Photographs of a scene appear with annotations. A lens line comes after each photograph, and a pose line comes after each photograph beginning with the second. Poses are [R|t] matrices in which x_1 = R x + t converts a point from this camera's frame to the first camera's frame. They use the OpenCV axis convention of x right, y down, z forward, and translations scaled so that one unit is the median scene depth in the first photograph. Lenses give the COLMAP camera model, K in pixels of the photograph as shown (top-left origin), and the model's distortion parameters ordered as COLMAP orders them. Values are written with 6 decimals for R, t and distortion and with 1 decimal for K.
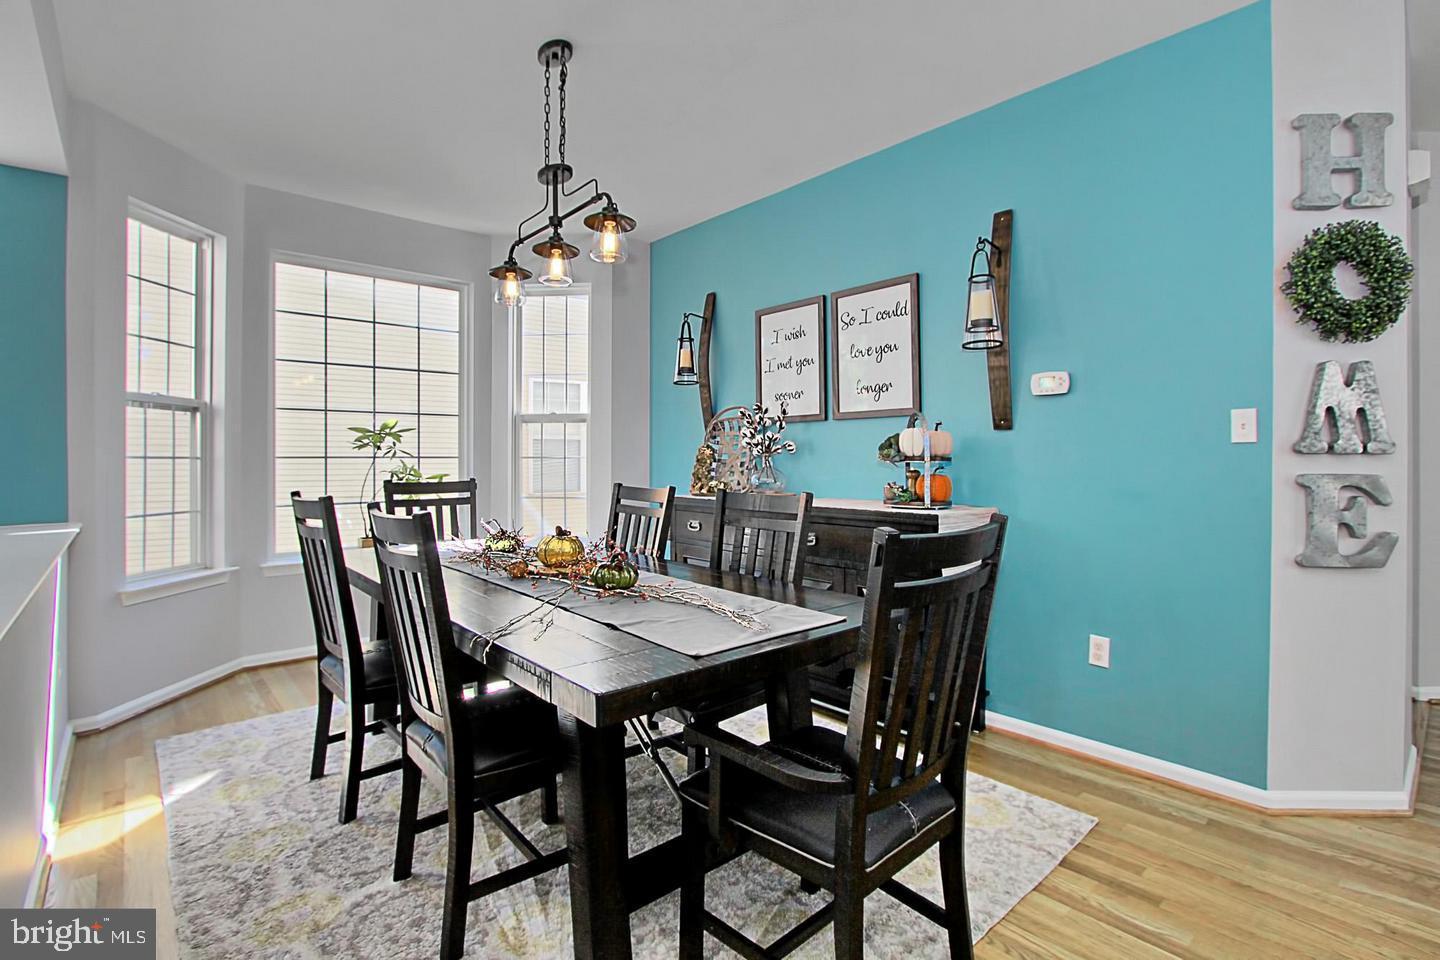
lens RADIAL K [[645.9, 0, 717.5], [0, 645.9, 462.6], [0, 0, 1]] dist [-0.002019, -0.000204]
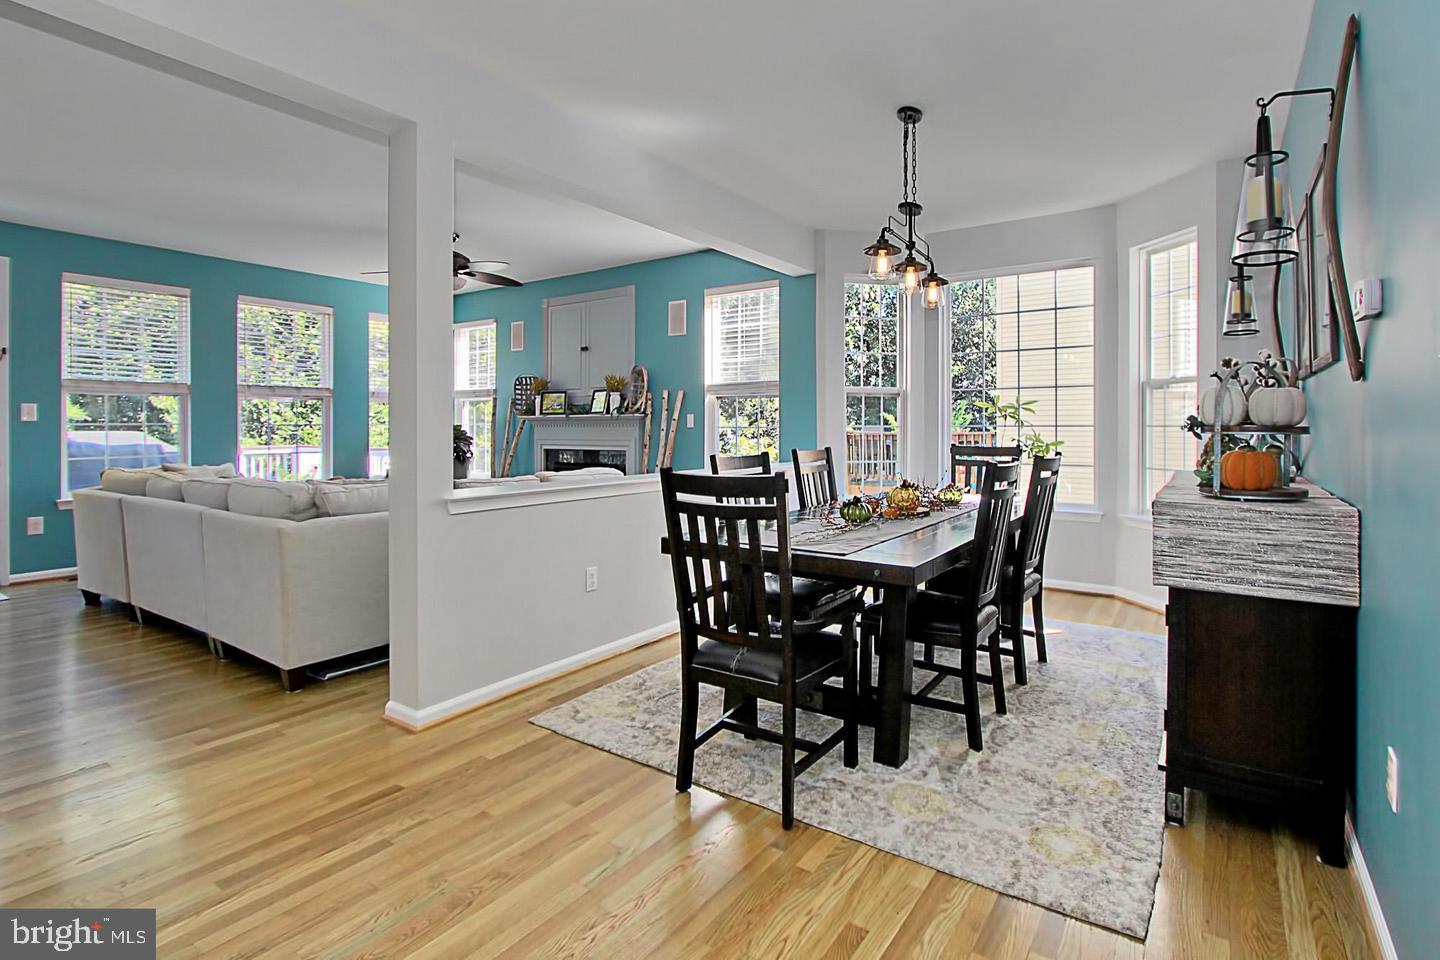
lens RADIAL K [[755.6, 0, 790.5], [0, 755.6, 432.2], [0, 0, 1]] dist [-0.000848, -0.000343]
pose [[0.280390, 0.008527, -0.959848, 0.835087], [-0.004134, 0.999962, 0.007675, -0.006943], [0.959877, 0.001816, 0.280414, 0.252004]]
